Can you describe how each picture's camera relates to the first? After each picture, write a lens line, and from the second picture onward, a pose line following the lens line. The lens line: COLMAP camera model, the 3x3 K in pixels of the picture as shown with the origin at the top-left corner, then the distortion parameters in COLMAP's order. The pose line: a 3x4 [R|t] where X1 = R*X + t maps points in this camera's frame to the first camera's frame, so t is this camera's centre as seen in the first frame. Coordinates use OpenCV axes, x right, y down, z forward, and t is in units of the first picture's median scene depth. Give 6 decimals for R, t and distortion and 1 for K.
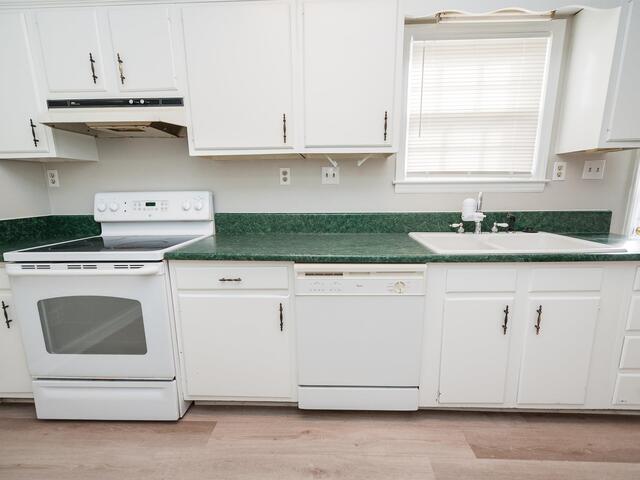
lens RADIAL K [[285.0, 0, 320.2], [0, 285.0, 242.2], [0, 0, 1]] dist [0.010103, -0.000478]
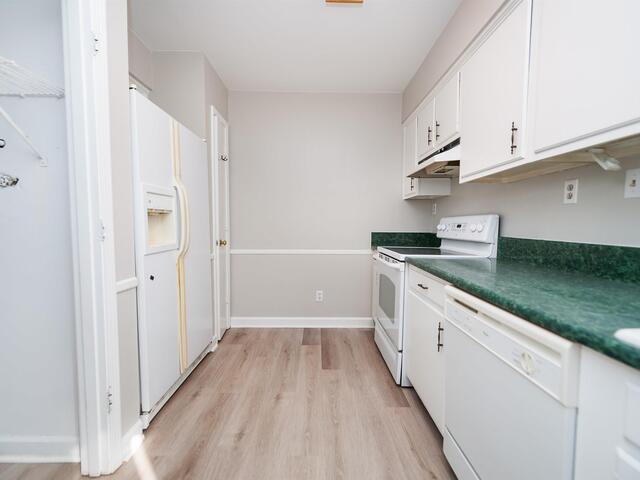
lens RADIAL K [[282.8, 0, 321.0], [0, 282.8, 242.1], [0, 0, 1]] dist [0.003033, -0.000099]
pose [[0.051876, 0.074888, -0.995842, 0.583658], [-0.190926, 0.979534, 0.063716, -0.030119], [0.980233, 0.186827, 0.065112, 0.356966]]
